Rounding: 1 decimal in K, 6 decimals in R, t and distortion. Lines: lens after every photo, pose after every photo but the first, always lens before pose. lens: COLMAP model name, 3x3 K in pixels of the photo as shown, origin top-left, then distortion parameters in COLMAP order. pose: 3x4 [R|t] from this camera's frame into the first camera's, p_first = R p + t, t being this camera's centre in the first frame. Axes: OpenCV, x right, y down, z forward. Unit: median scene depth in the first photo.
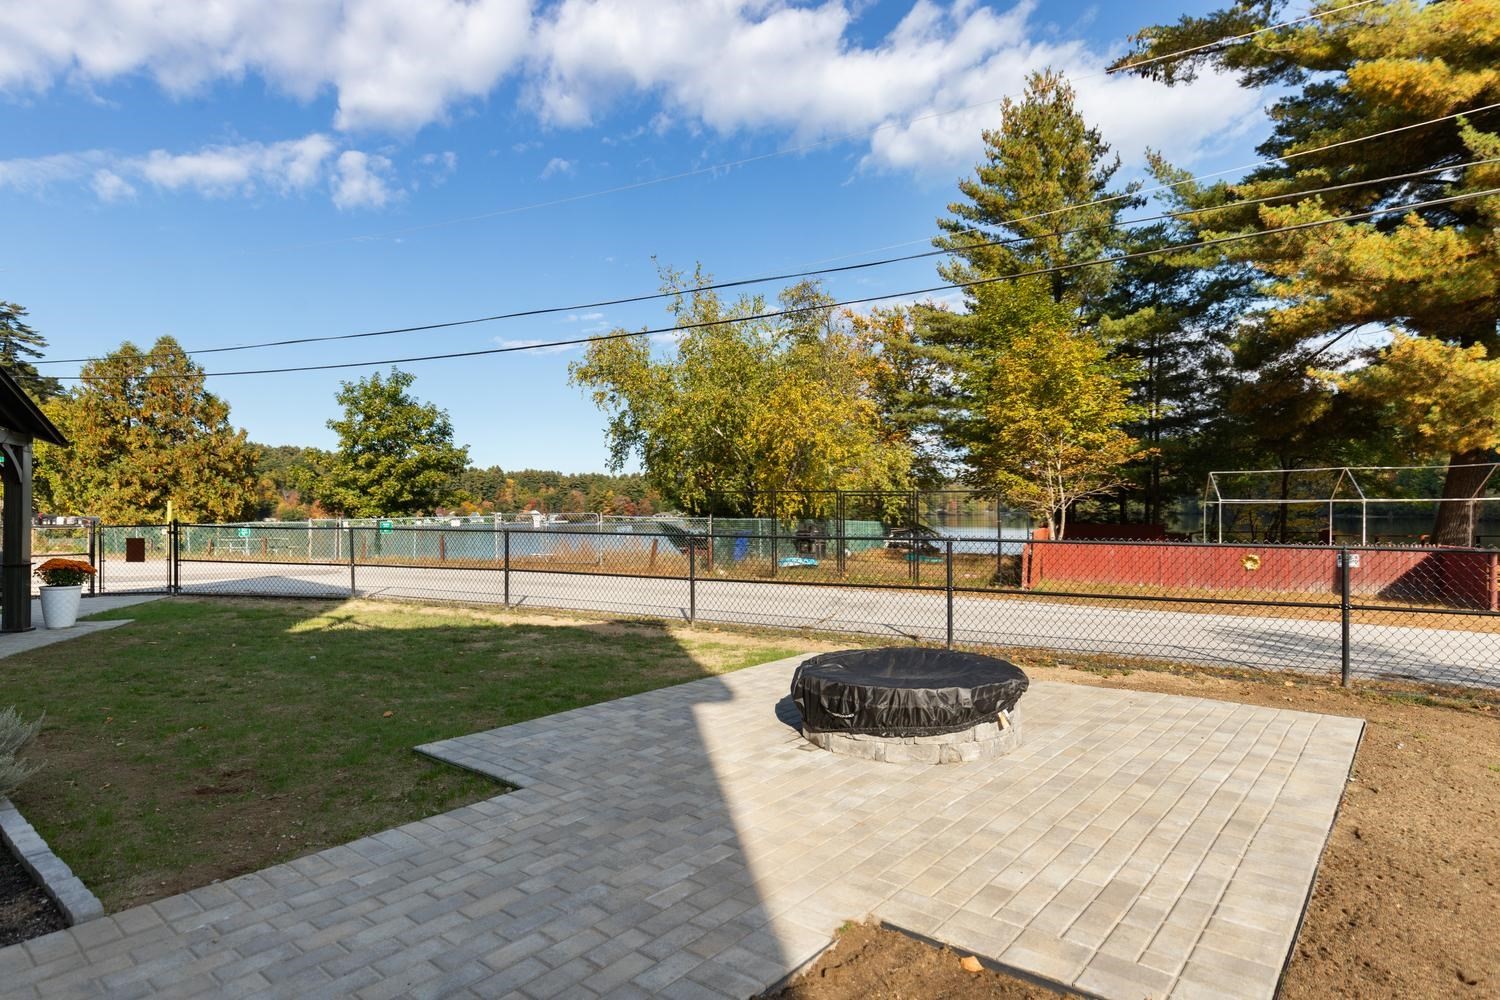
lens RADIAL K [[794.9, 0, 748.6], [0, 794.9, 492.2], [0, 0, 1]] dist [0.005191, -0.001342]
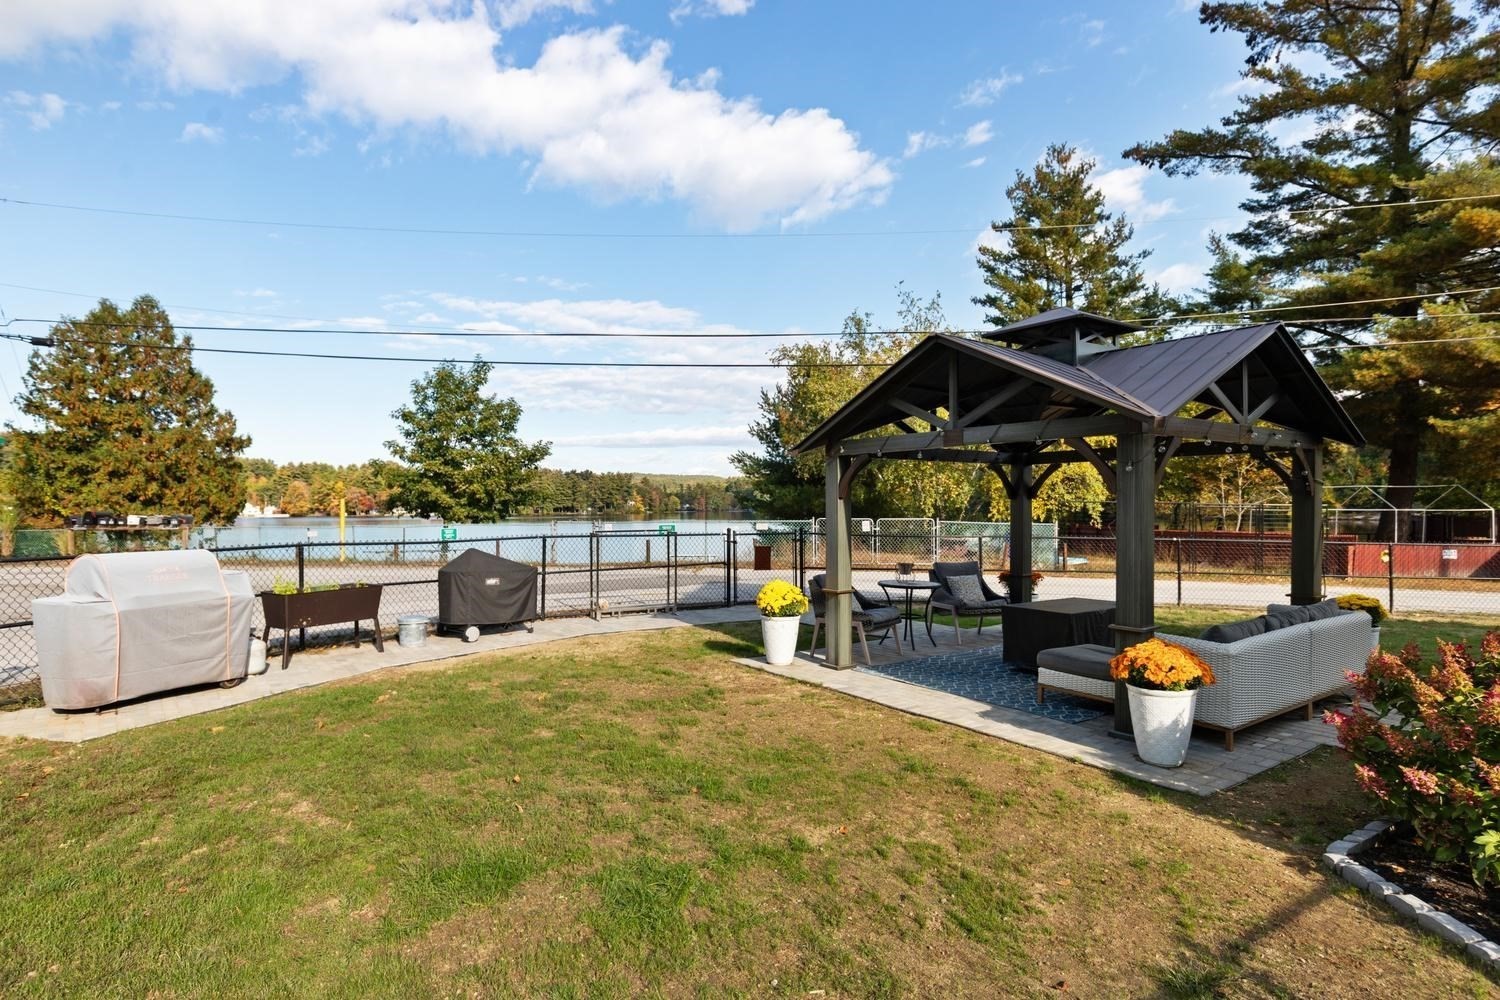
lens RADIAL K [[794.9, 0, 759.1], [0, 794.9, 502.8], [0, 0, 1]] dist [0.005191, -0.001342]
pose [[0.952528, 0.011995, 0.304215, -0.394161], [-0.017368, 0.999737, 0.014961, -0.004493], [-0.303956, -0.019534, 0.952486, 0.016656]]
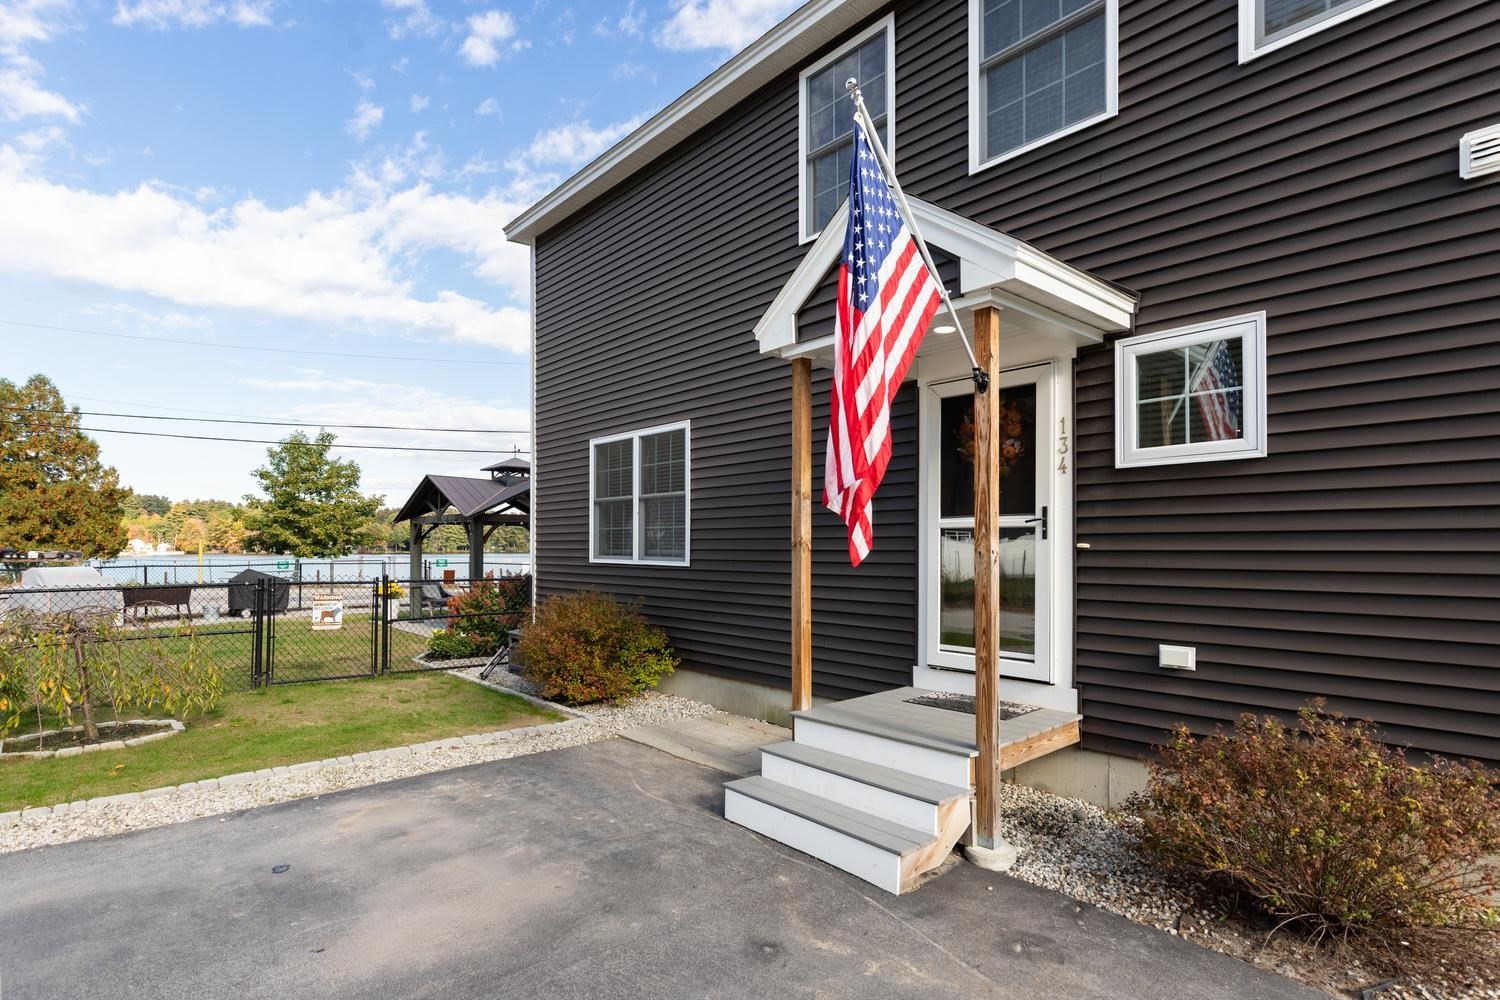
lens RADIAL K [[727.9, 0, 739.9], [0, 727.9, 550.6], [0, 0, 1]] dist [-0.002319, 0.000396]
pose [[0.909266, 0.012066, 0.416040, -0.312869], [-0.024025, 0.999435, 0.023523, -0.013159], [-0.415521, -0.031384, 0.909042, -0.244072]]
